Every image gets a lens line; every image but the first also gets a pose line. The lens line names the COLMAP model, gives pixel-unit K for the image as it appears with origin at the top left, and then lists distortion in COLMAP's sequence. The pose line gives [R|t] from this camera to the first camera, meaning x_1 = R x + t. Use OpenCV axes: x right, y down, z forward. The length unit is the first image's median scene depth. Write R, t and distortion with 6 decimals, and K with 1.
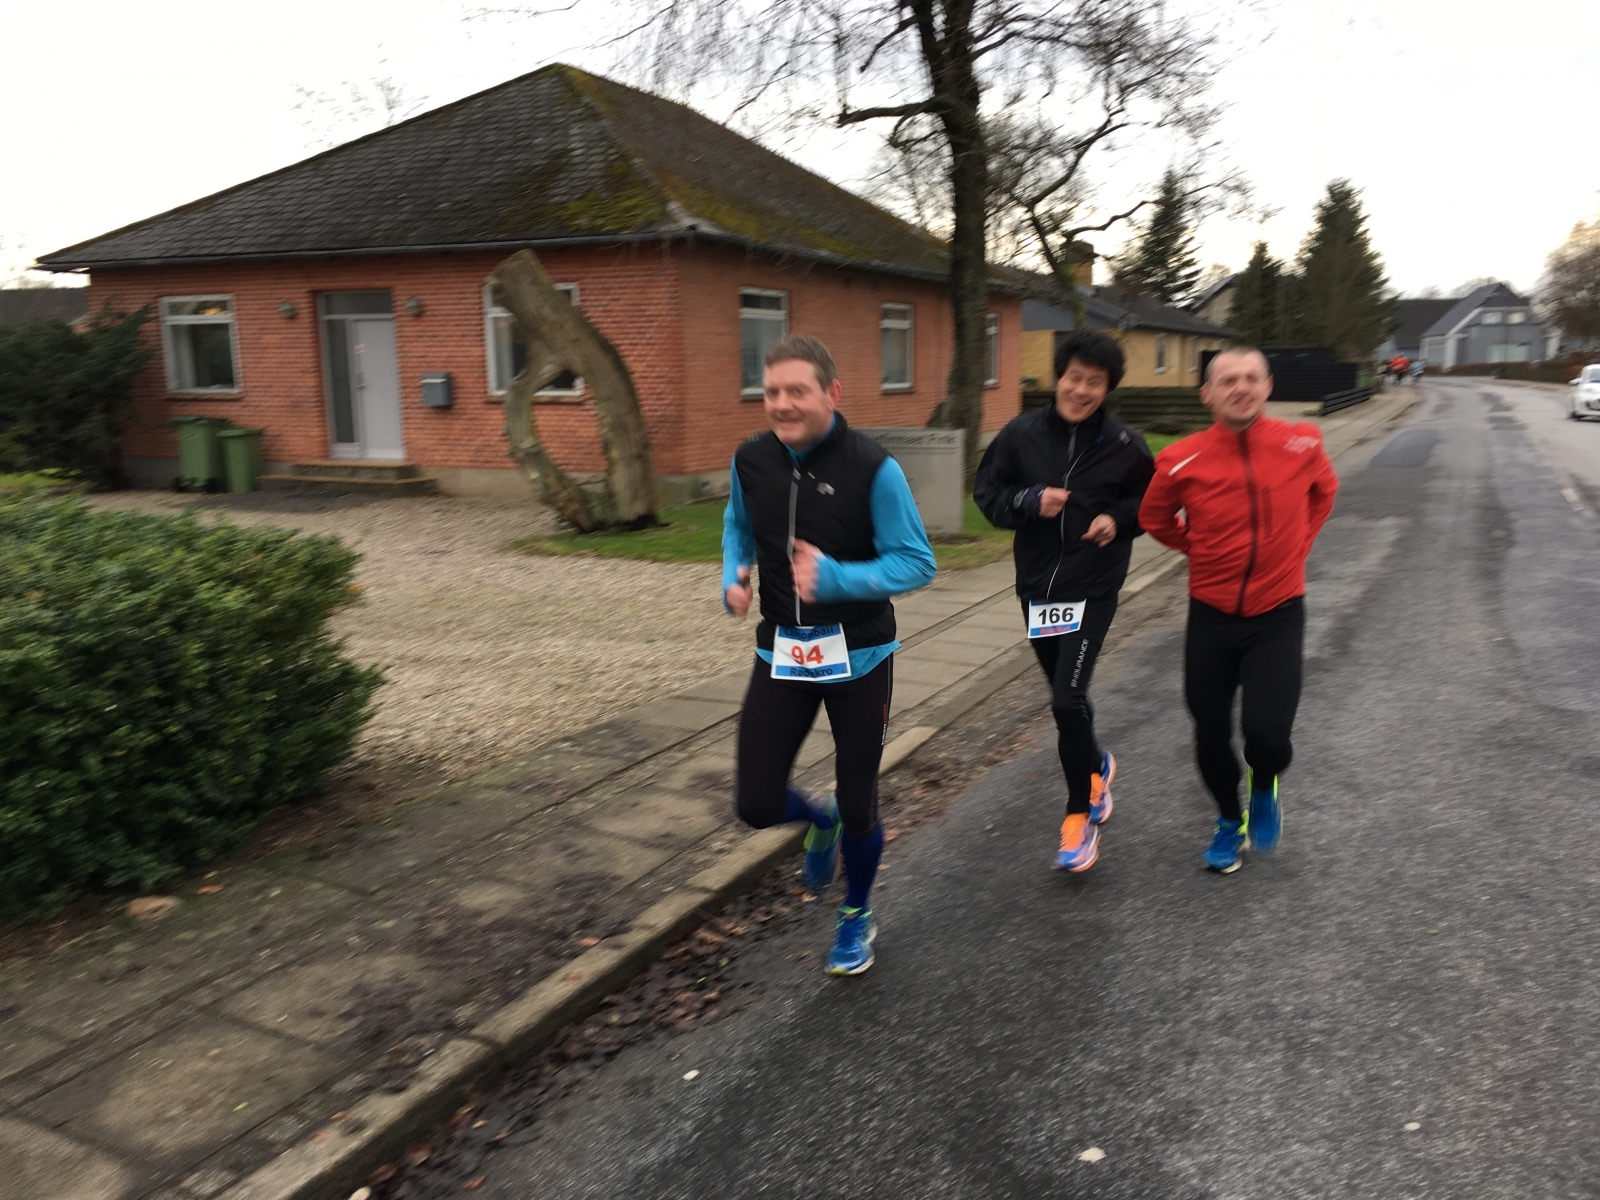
lens RADIAL K [[1325.4, 0, 813.6], [0, 1325.4, 589.4], [0, 0, 1]] dist [0.070837, -0.094003]
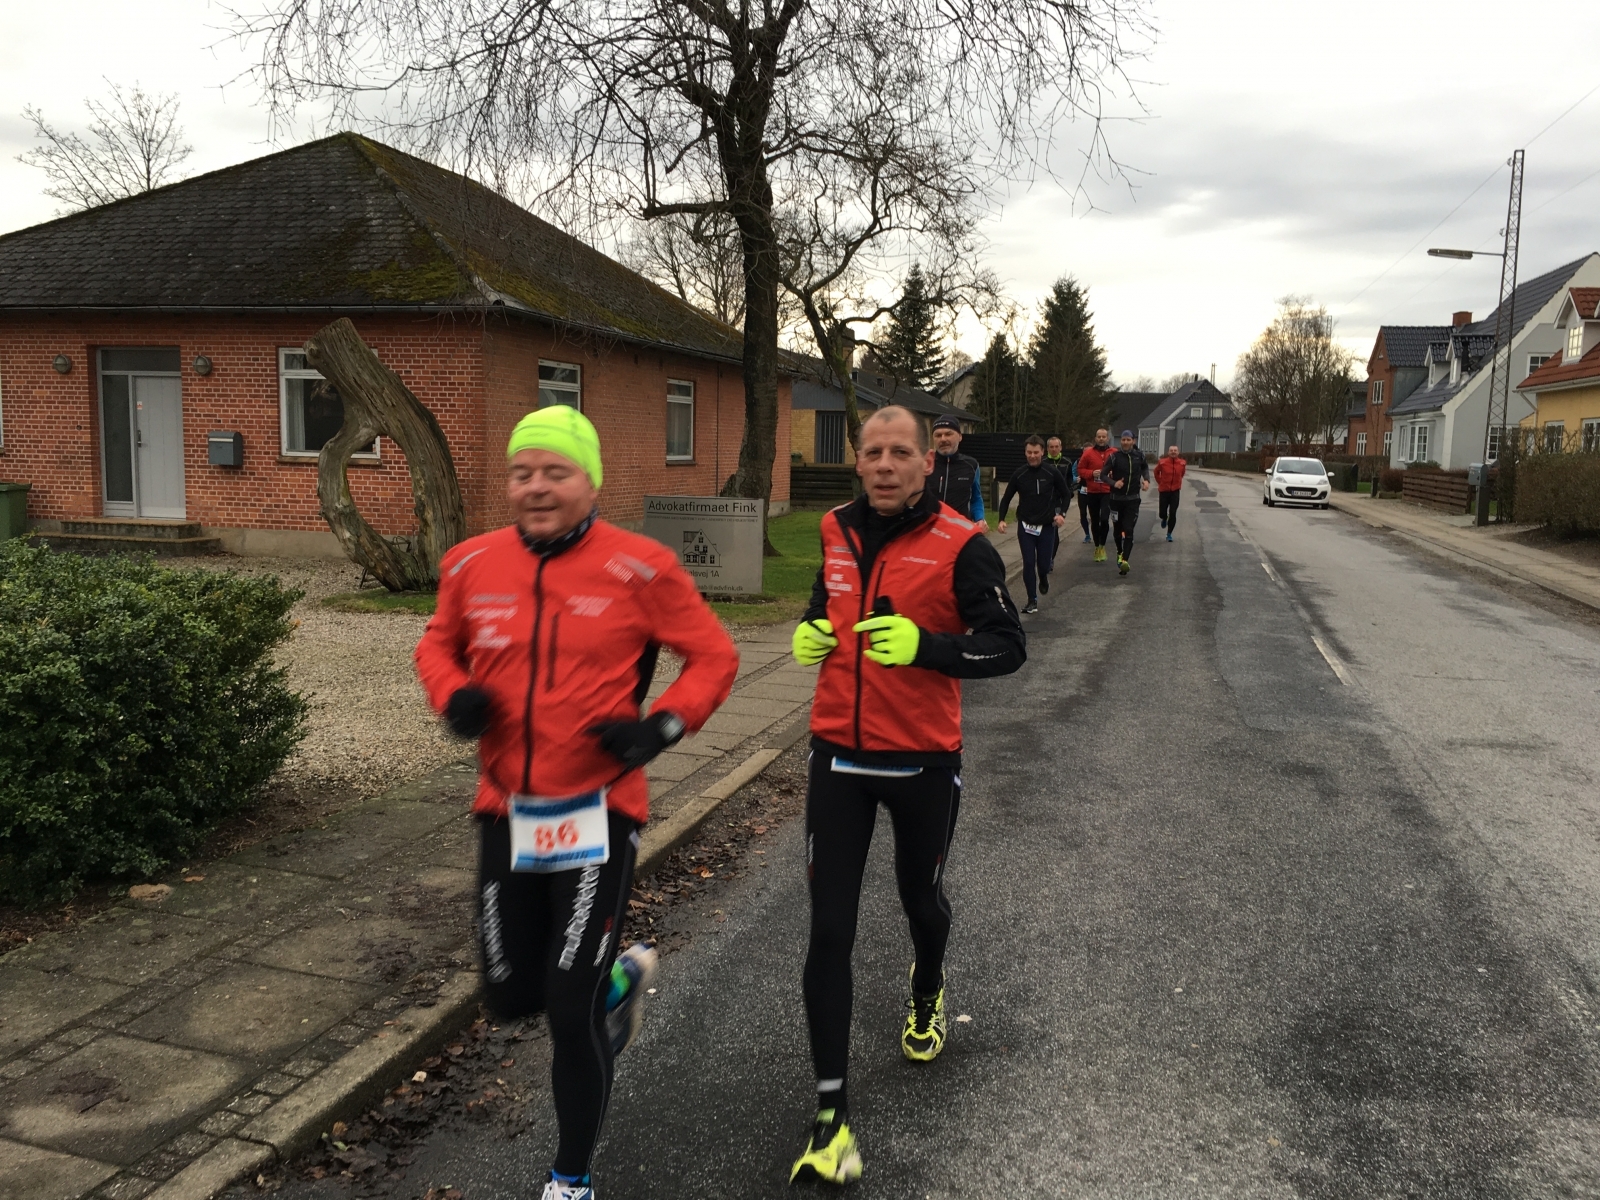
lens RADIAL K [[1330.6, 0, 824.9], [0, 1330.6, 594.8], [0, 0, 1]] dist [0.069331, -0.092322]
pose [[0.981071, 0.007043, 0.193523, -0.100793], [0.002654, 0.998756, -0.049801, 0.027416], [-0.193633, 0.049372, 0.979831, -0.171629]]
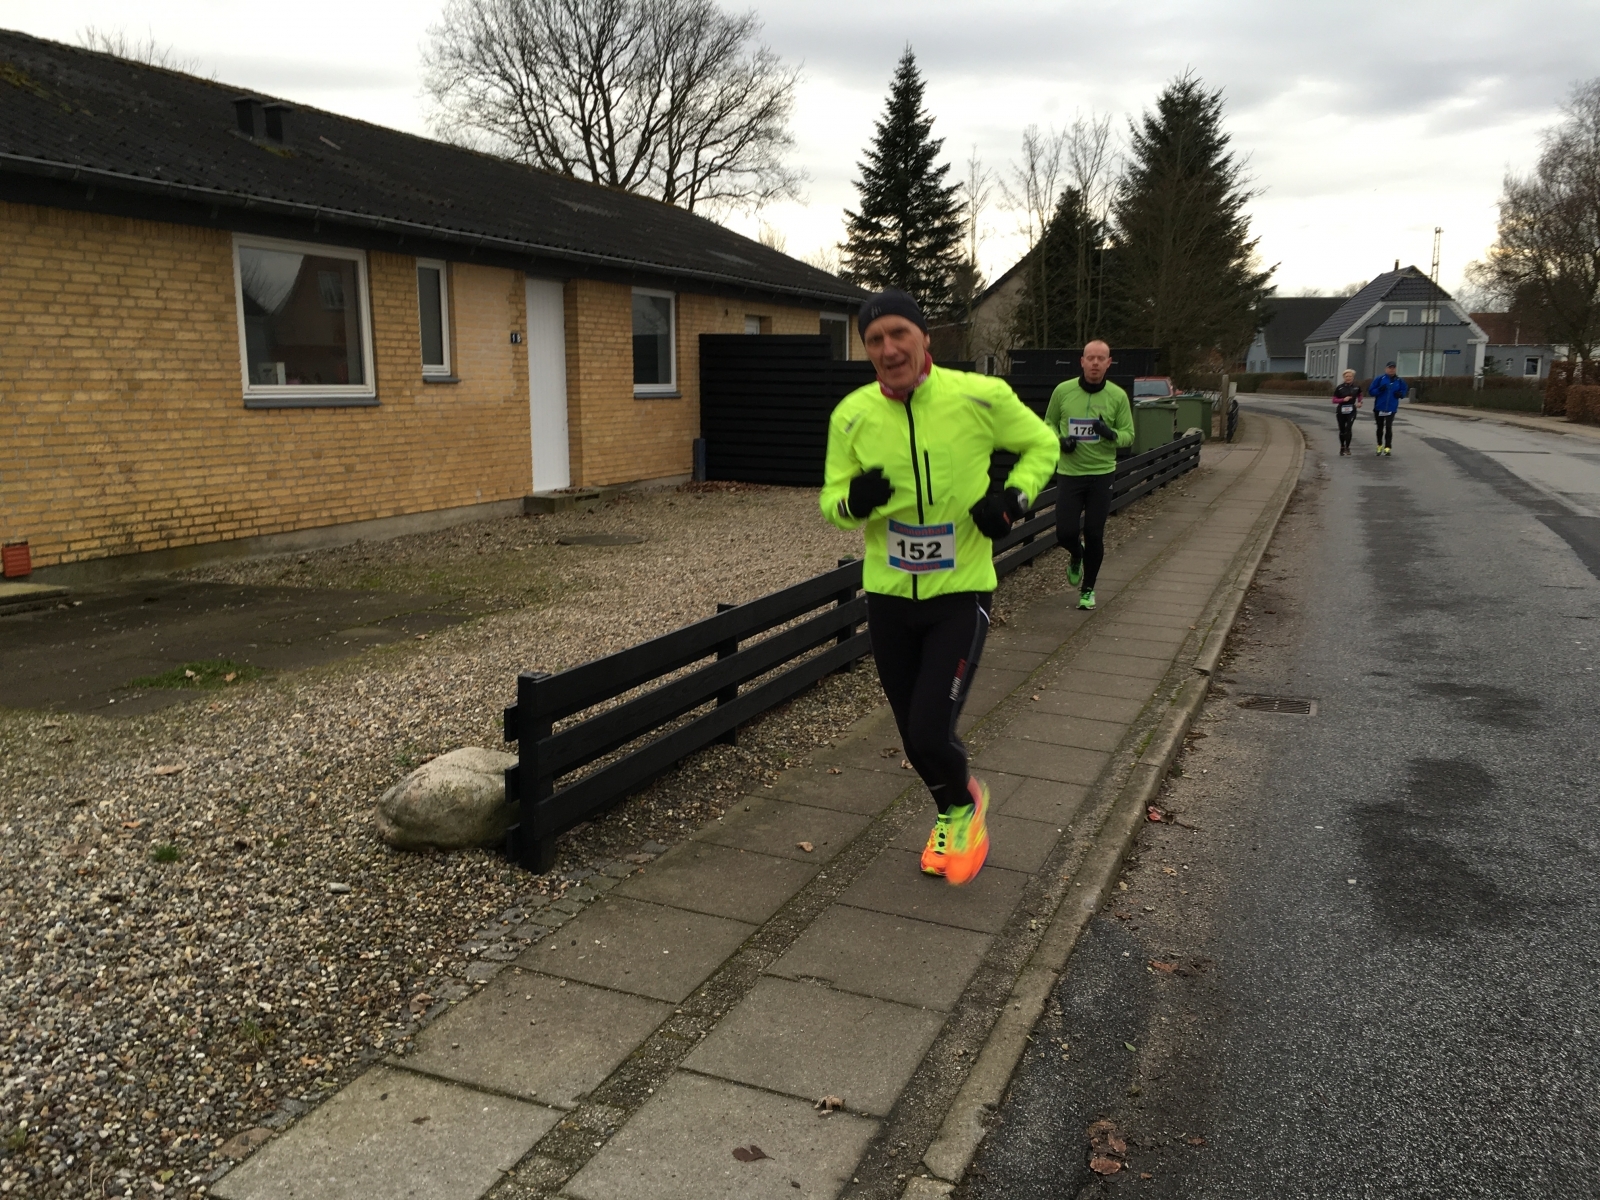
lens RADIAL K [[1291.2, 0, 823.6], [0, 1291.2, 593.9], [0, 0, 1]] dist [0.084753, -0.110839]
pose [[0.997101, -0.003825, 0.075999, 2.757958], [0.003730, 0.999992, 0.001396, -1.057793], [-0.076004, -0.001108, 0.997107, 6.217809]]
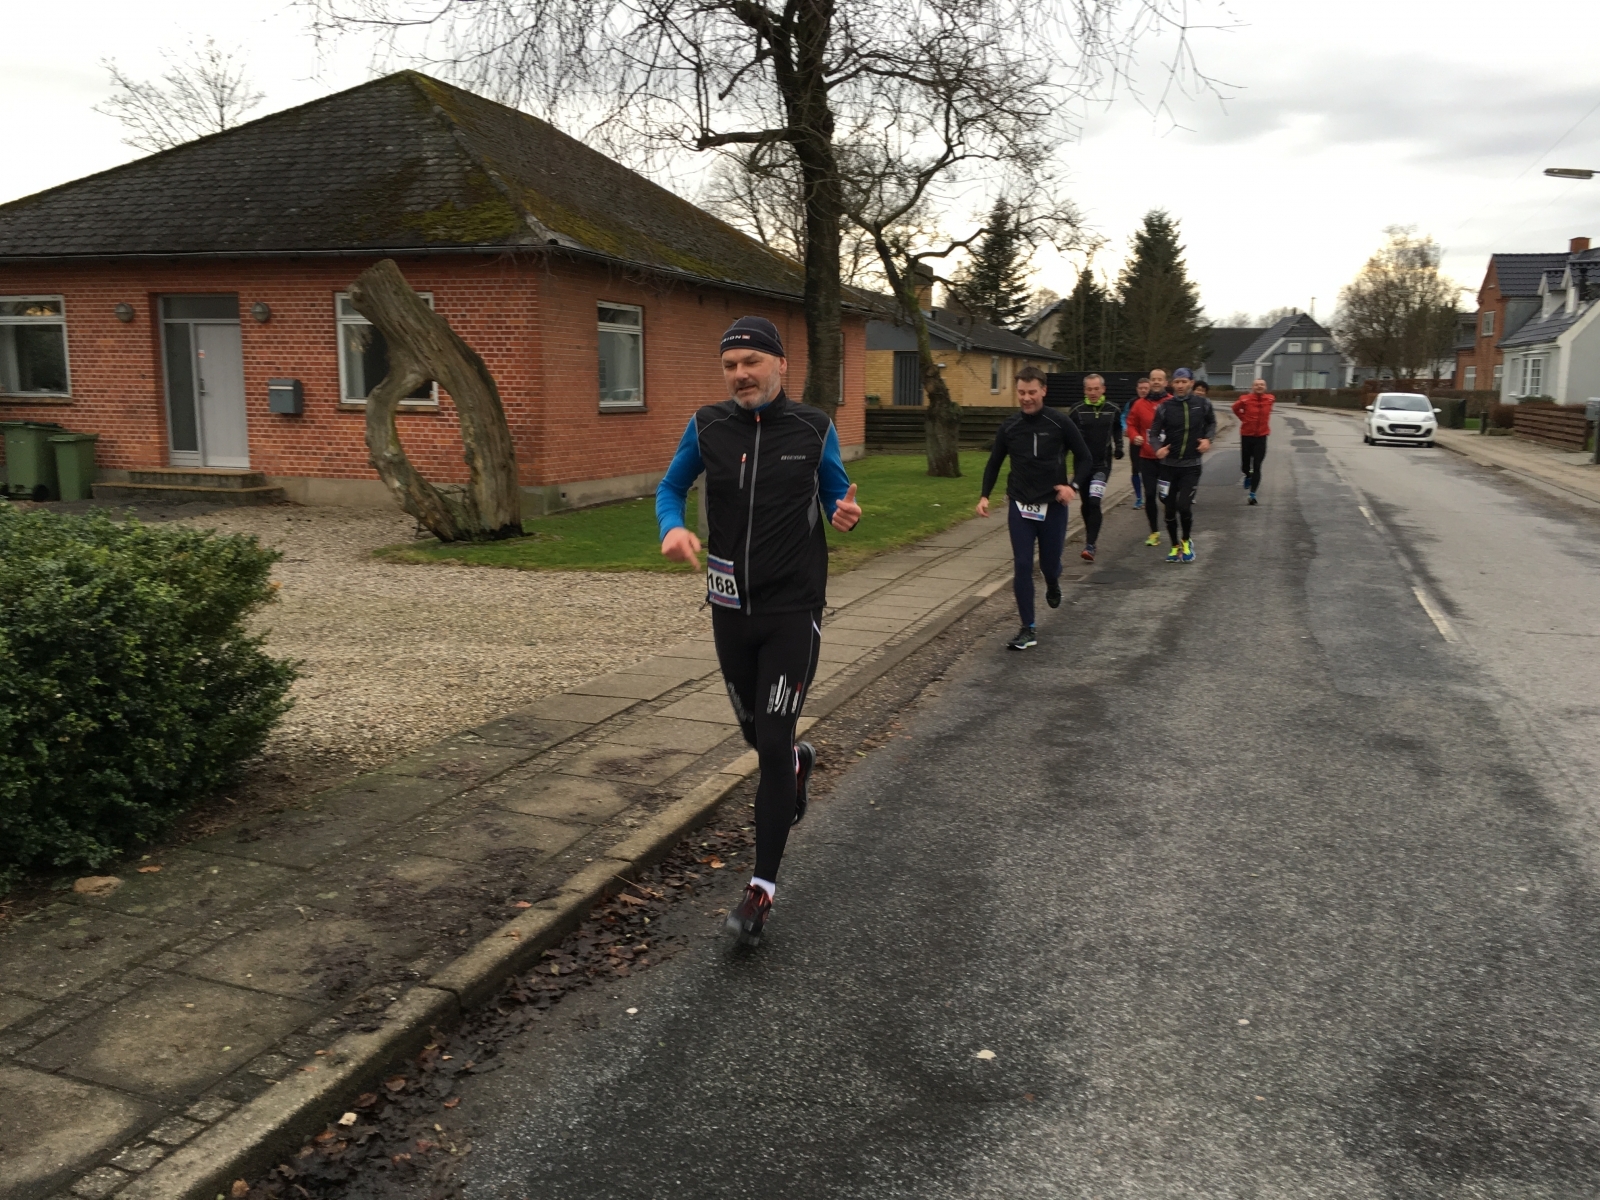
lens RADIAL K [[1325.3, 0, 817.5], [0, 1325.3, 596.3], [0, 0, 1]] dist [0.071732, -0.095133]
pose [[0.992244, -0.001993, 0.124287, -0.042510], [0.002754, 0.999978, -0.005957, 0.012061], [-0.124273, 0.006253, 0.992228, -0.076639]]
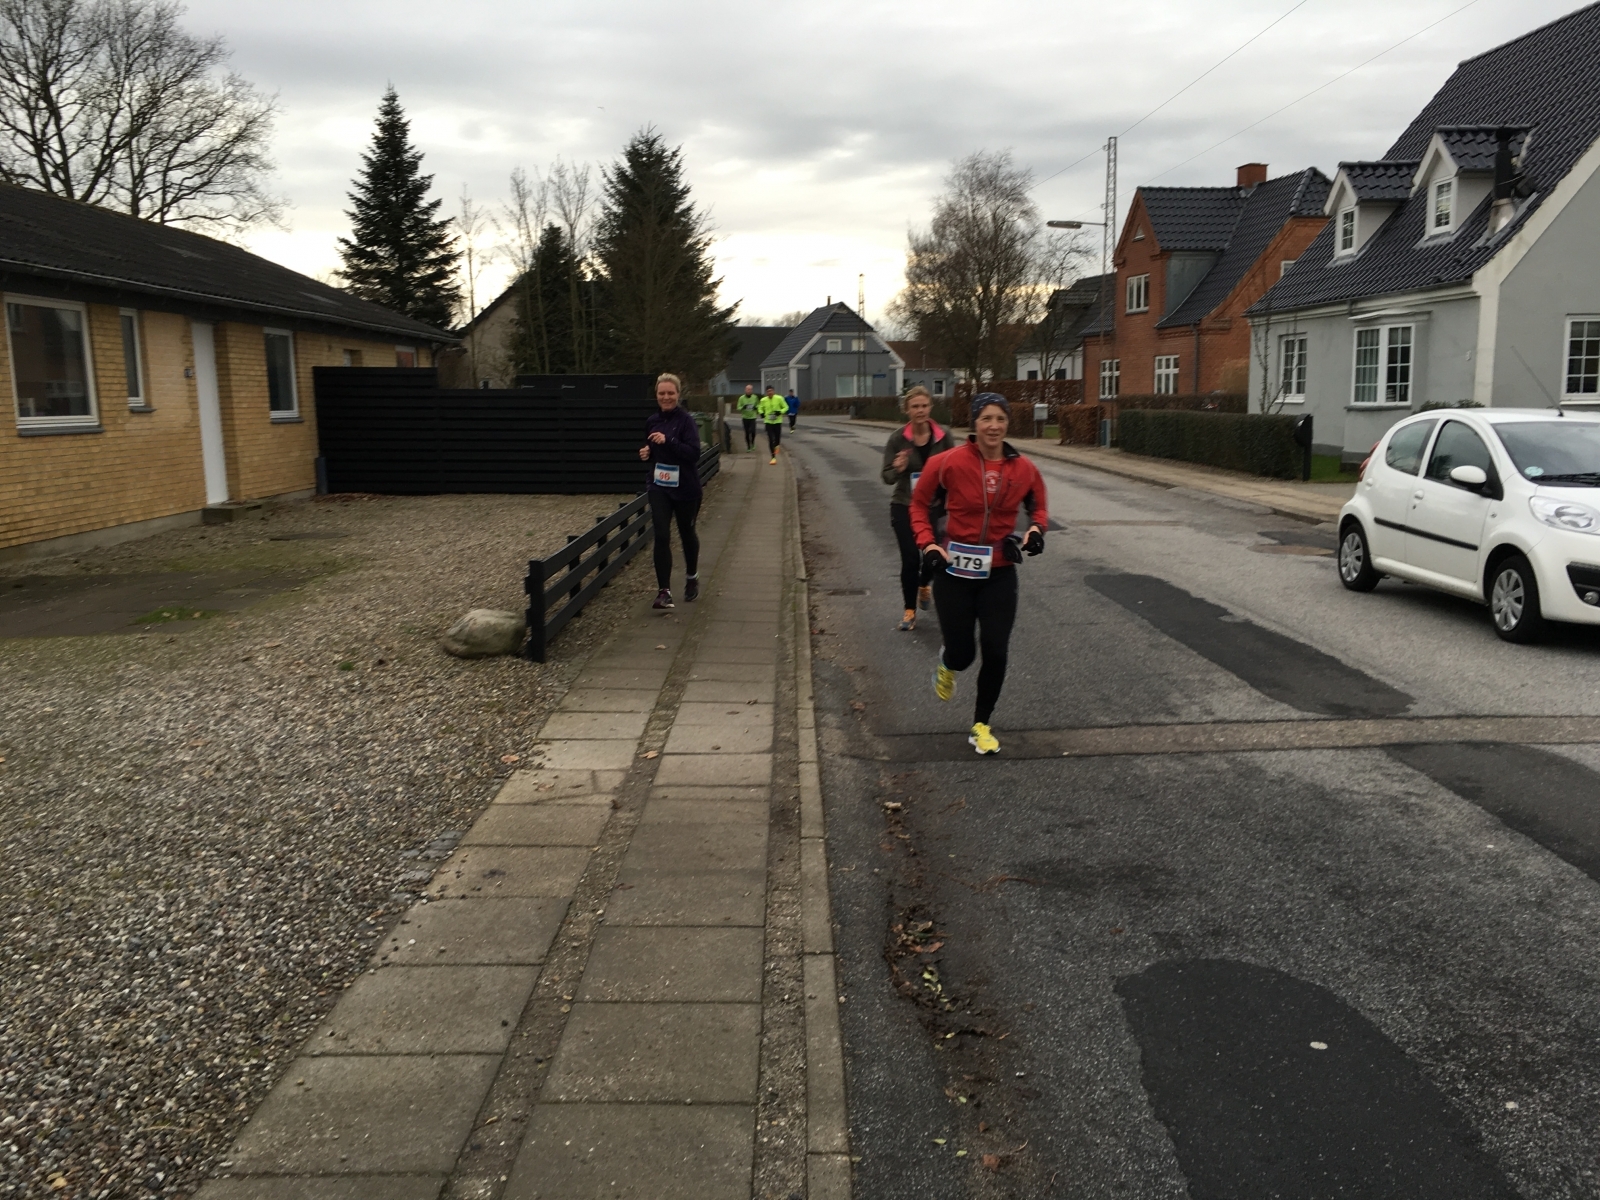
lens RADIAL K [[1294.0, 0, 795.1], [0, 1294.0, 592.2], [0, 0, 1]] dist [0.066004, -0.077083]
pose [[0.896643, -0.070153, 0.437161, 2.287032], [0.078342, 0.996926, -0.000703, -0.954477], [-0.435768, 0.034879, 0.899383, 5.569991]]
